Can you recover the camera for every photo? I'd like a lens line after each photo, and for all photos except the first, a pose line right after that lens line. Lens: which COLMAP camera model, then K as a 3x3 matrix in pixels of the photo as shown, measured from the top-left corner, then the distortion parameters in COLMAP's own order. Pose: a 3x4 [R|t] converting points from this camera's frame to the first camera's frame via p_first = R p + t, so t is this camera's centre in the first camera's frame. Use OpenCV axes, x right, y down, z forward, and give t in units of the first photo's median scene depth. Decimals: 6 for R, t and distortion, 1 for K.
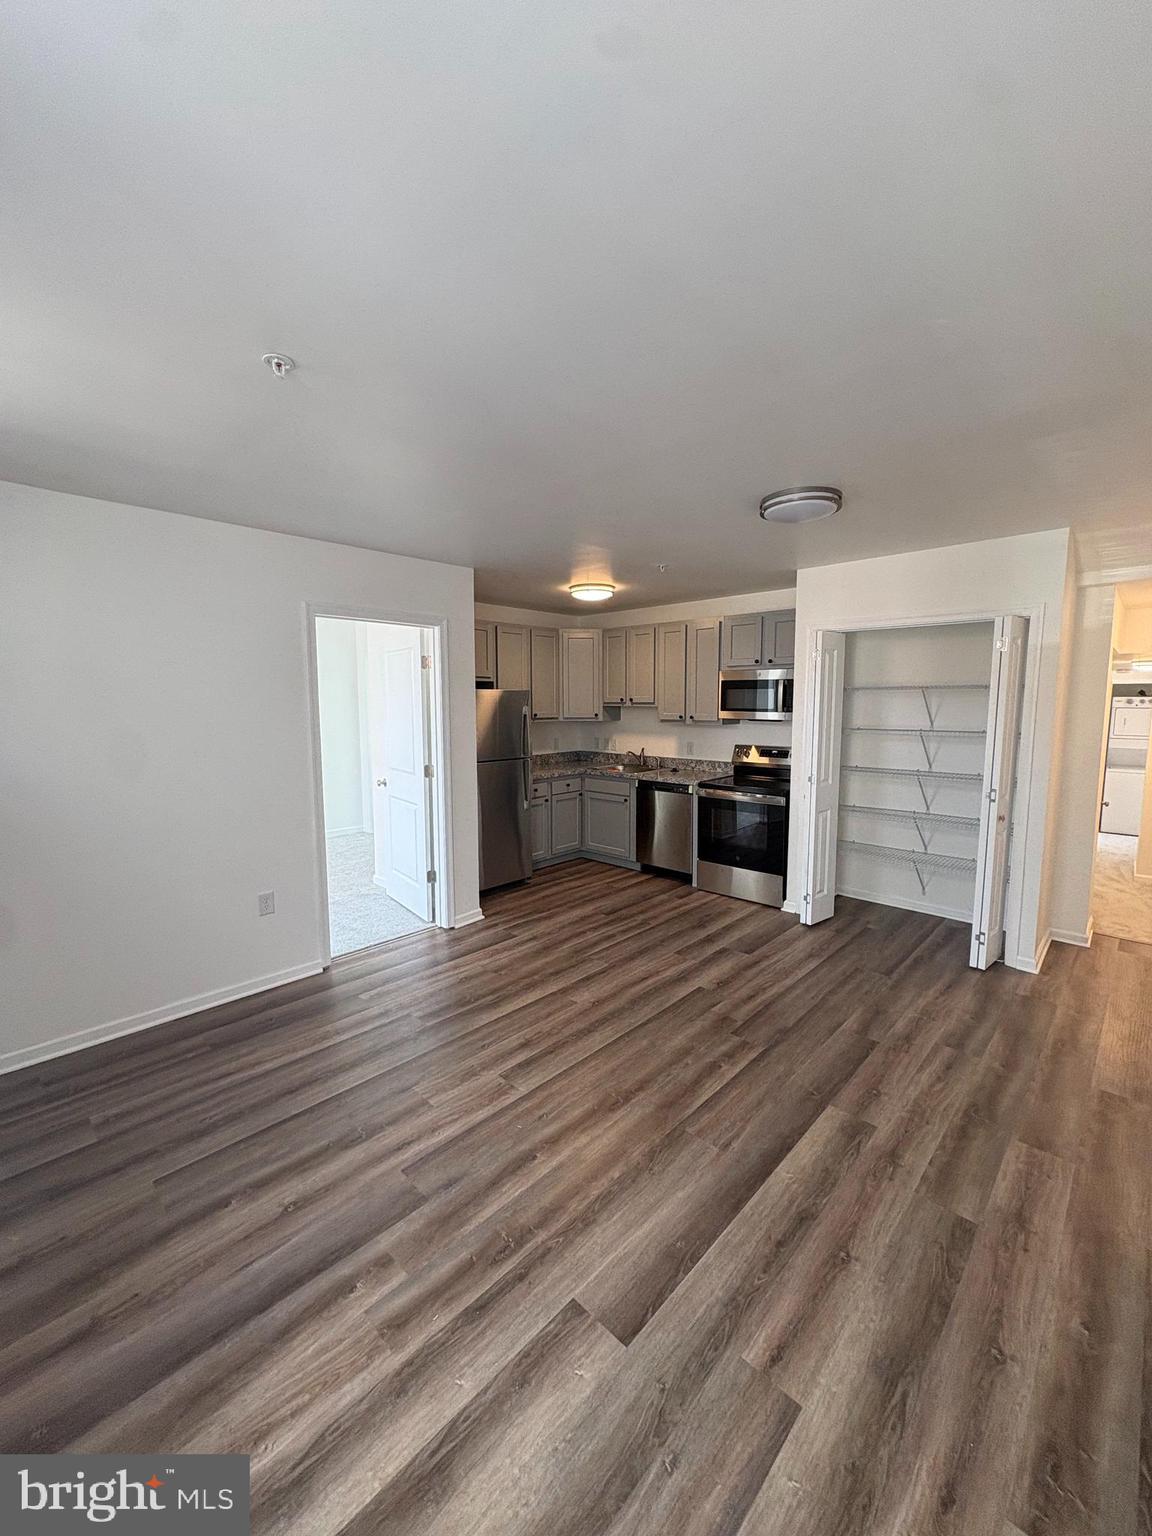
lens RADIAL K [[610.7, 0, 581.2], [0, 610.7, 760.5], [0, 0, 1]] dist [0.000250, 0.001101]
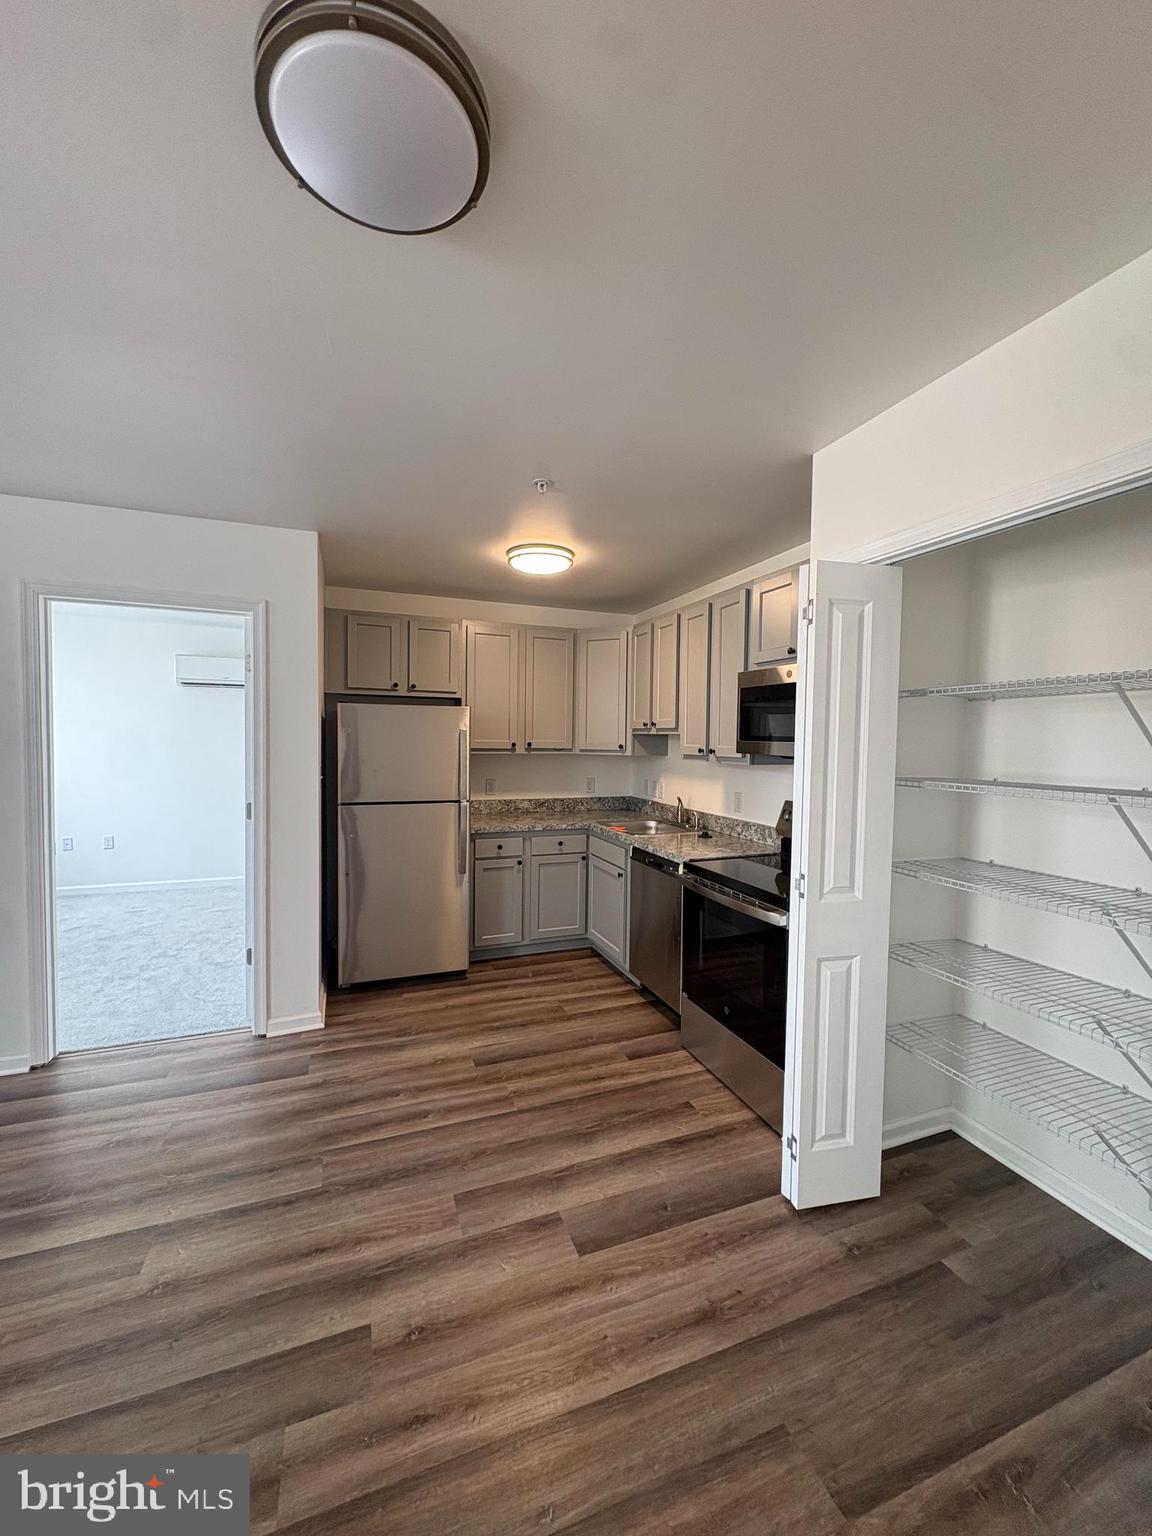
lens RADIAL K [[610.7, 0, 578.0], [0, 610.7, 763.5], [0, 0, 1]] dist [0.000250, 0.001101]
pose [[0.900155, 0.033248, -0.434299, 0.431279], [-0.058583, 0.997264, -0.045079, -0.030794], [0.431612, 0.066021, 0.899640, 0.520806]]
